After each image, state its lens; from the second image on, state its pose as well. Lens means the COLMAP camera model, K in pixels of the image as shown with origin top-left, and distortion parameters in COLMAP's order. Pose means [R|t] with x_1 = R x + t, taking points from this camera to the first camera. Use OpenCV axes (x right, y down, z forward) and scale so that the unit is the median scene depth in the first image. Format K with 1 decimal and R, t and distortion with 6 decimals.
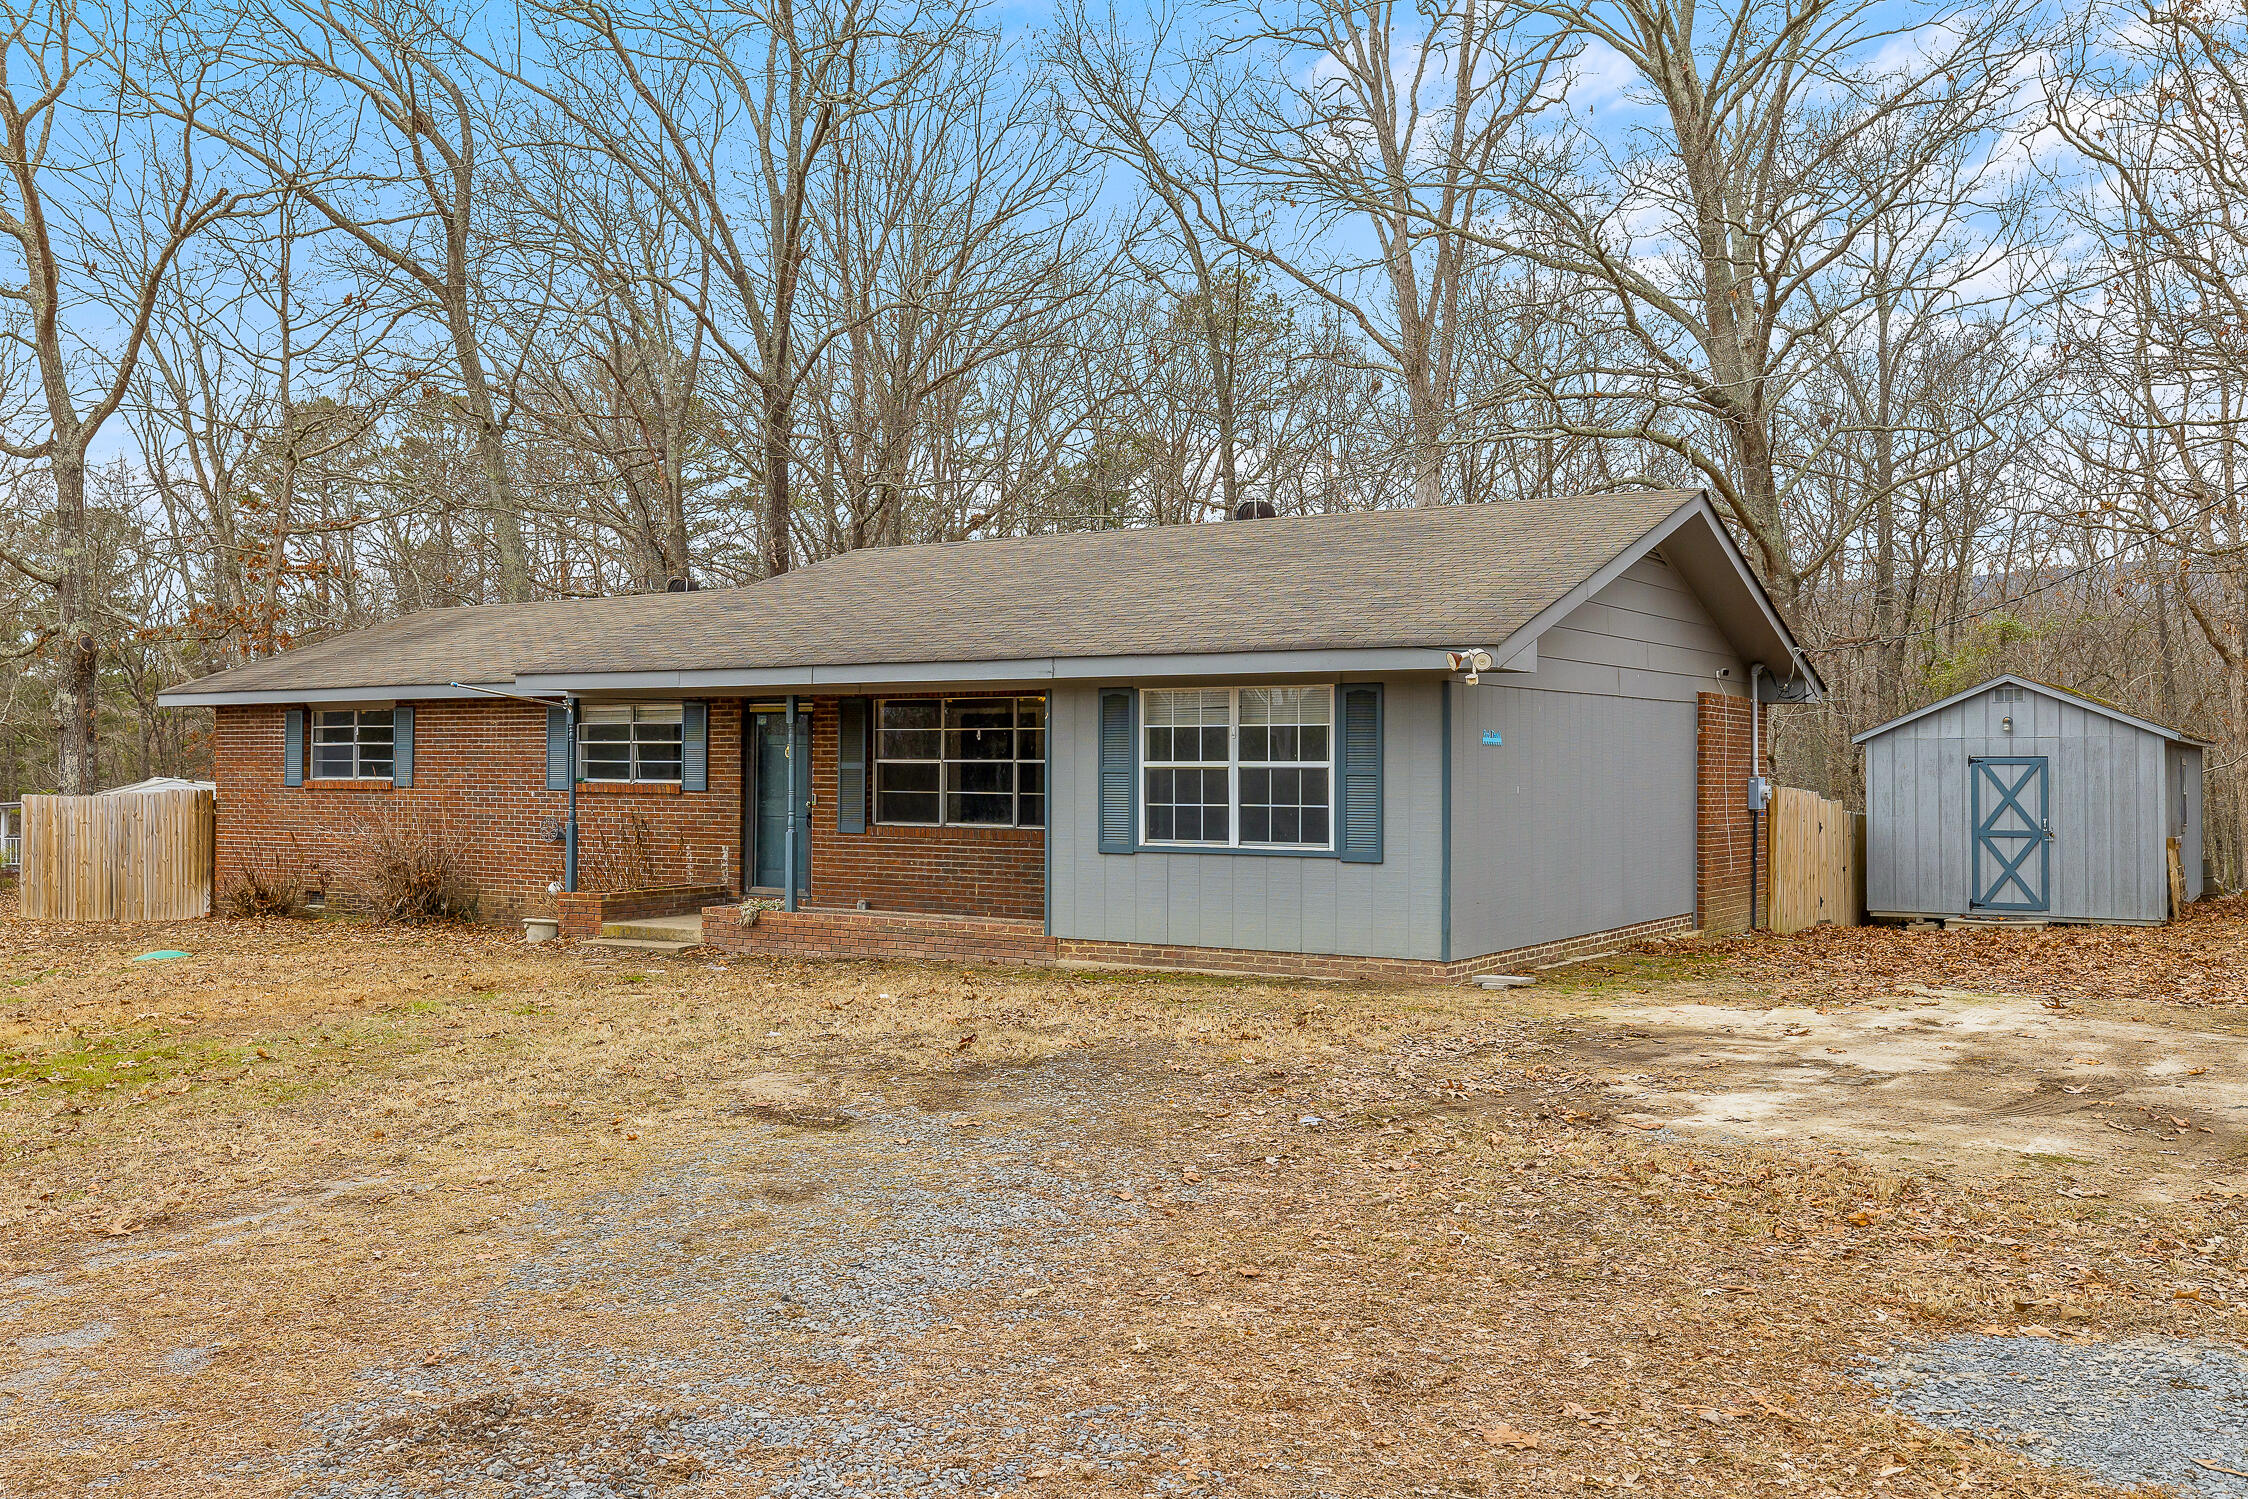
lens RADIAL K [[1864.4, 0, 1124.0], [0, 1864.4, 749.5], [0, 0, 1]] dist [0.004915, 0.002502]
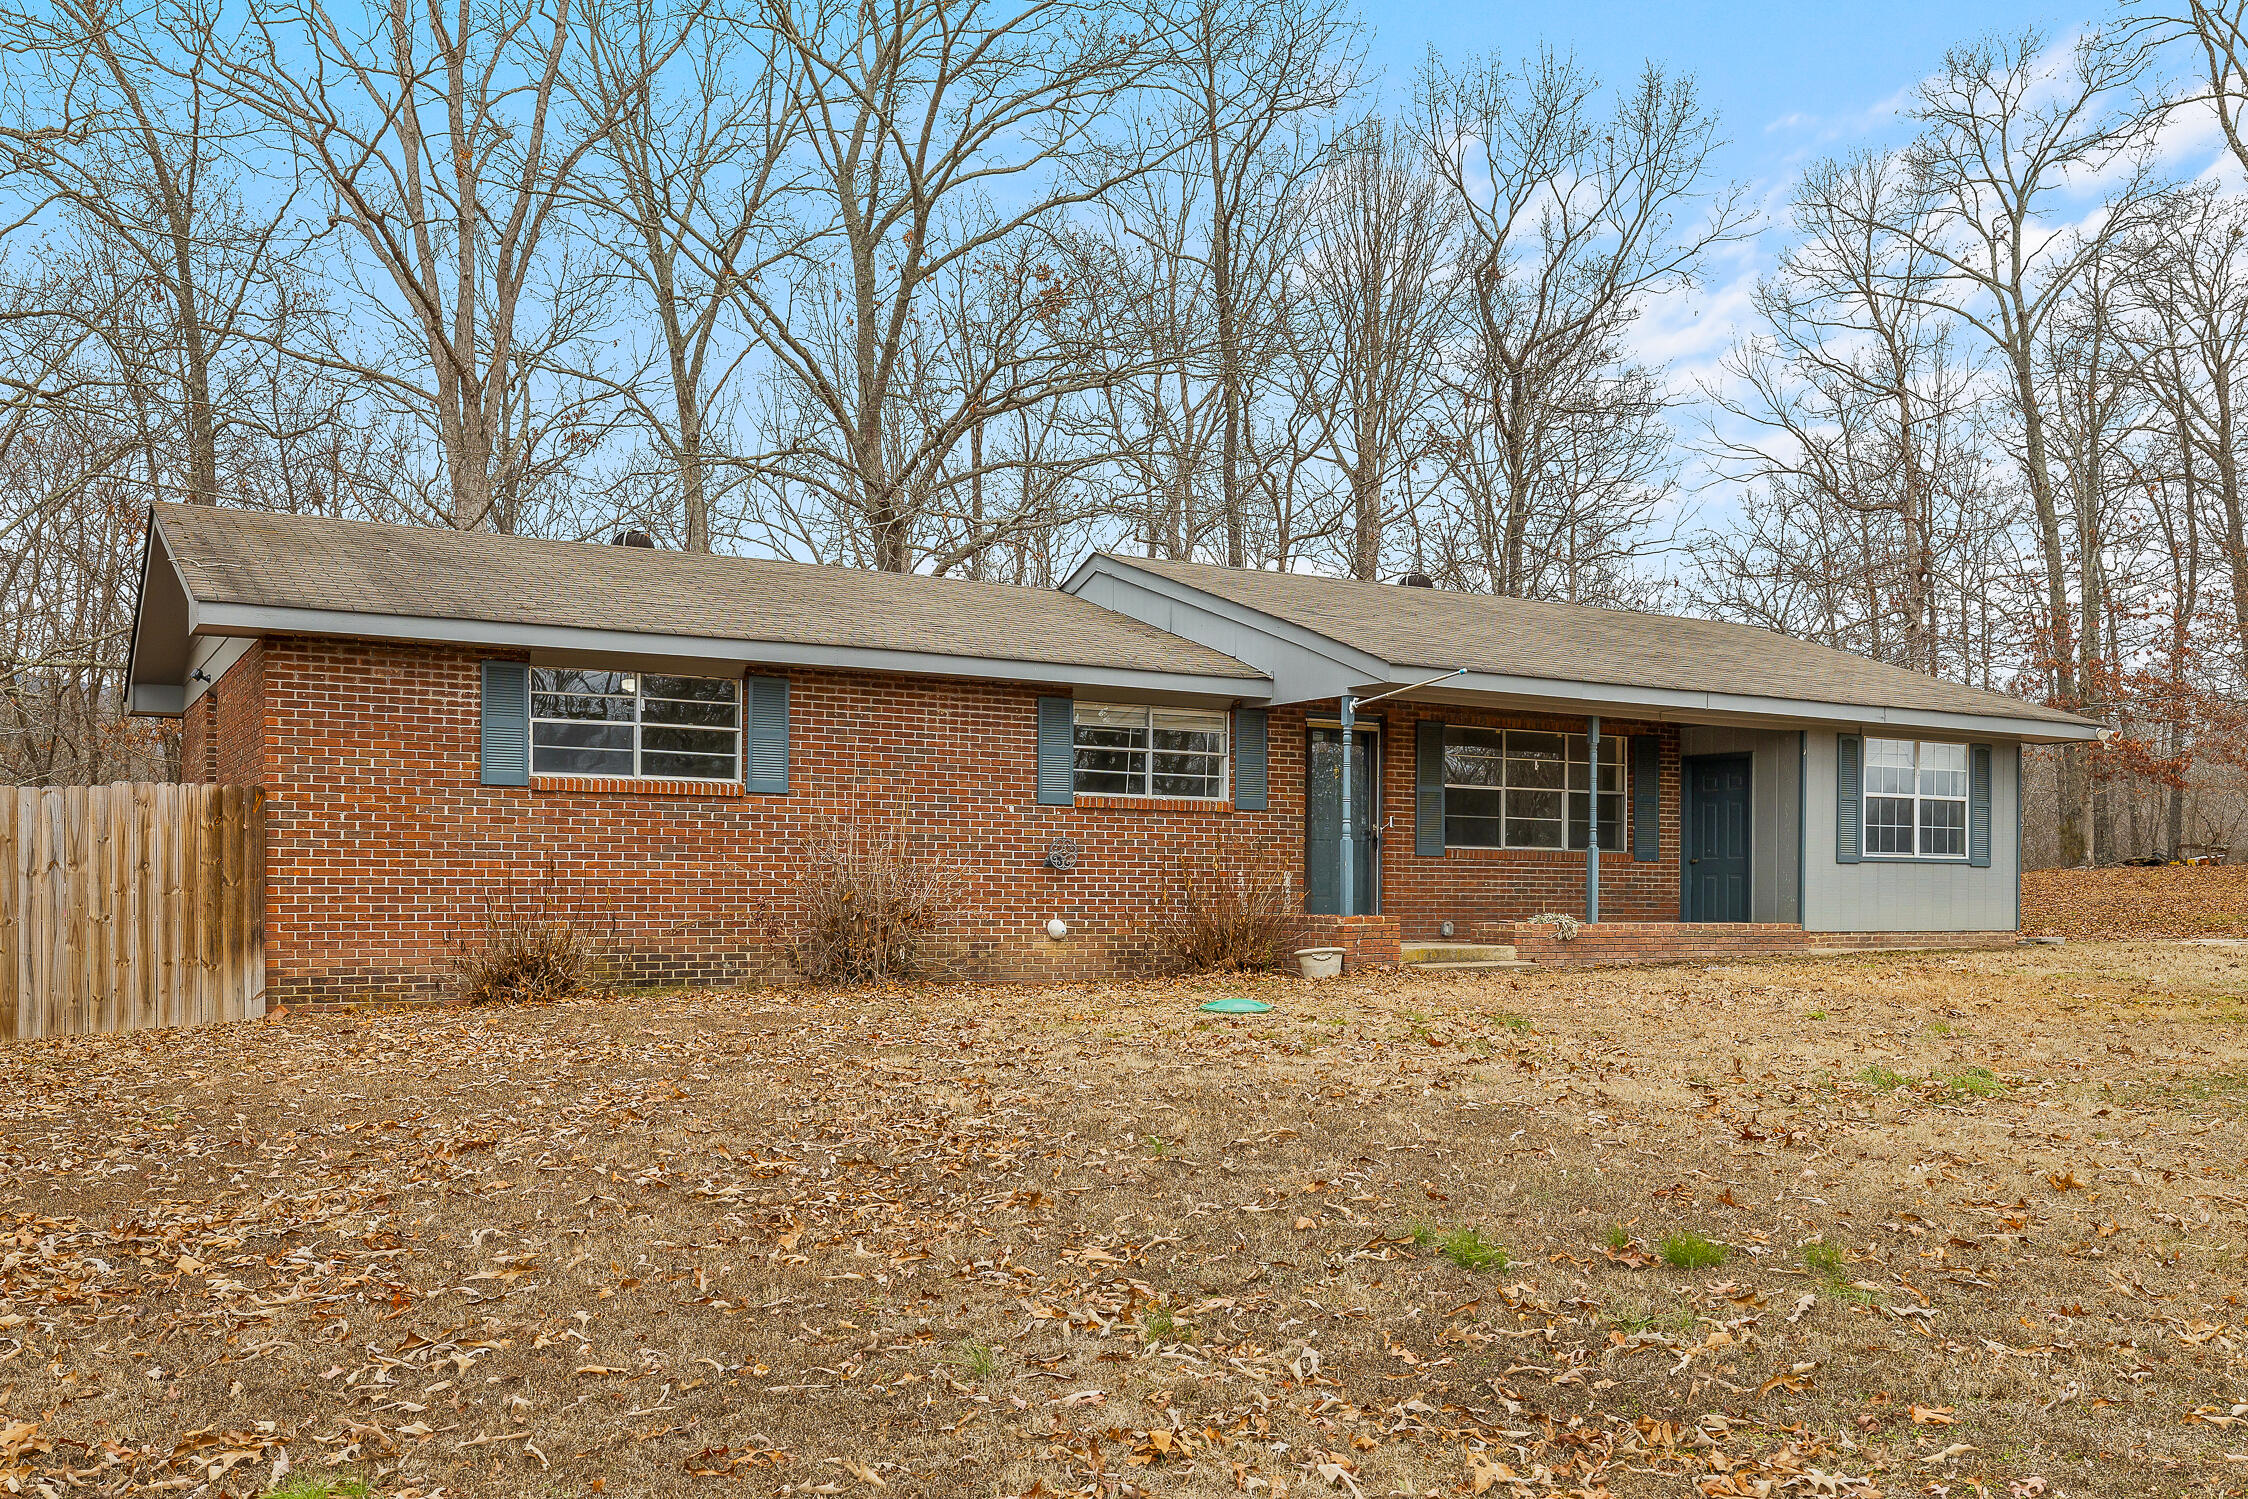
lens RADIAL K [[2013.7, 0, 1124.9], [0, 2013.7, 938.8], [0, 0, 1]] dist [0.004279, -0.005977]
pose [[0.456990, -0.019915, 0.889249, -1.444455], [-0.014556, 0.999448, 0.029864, 0.072494], [-0.889353, -0.026591, 0.456448, 0.795243]]
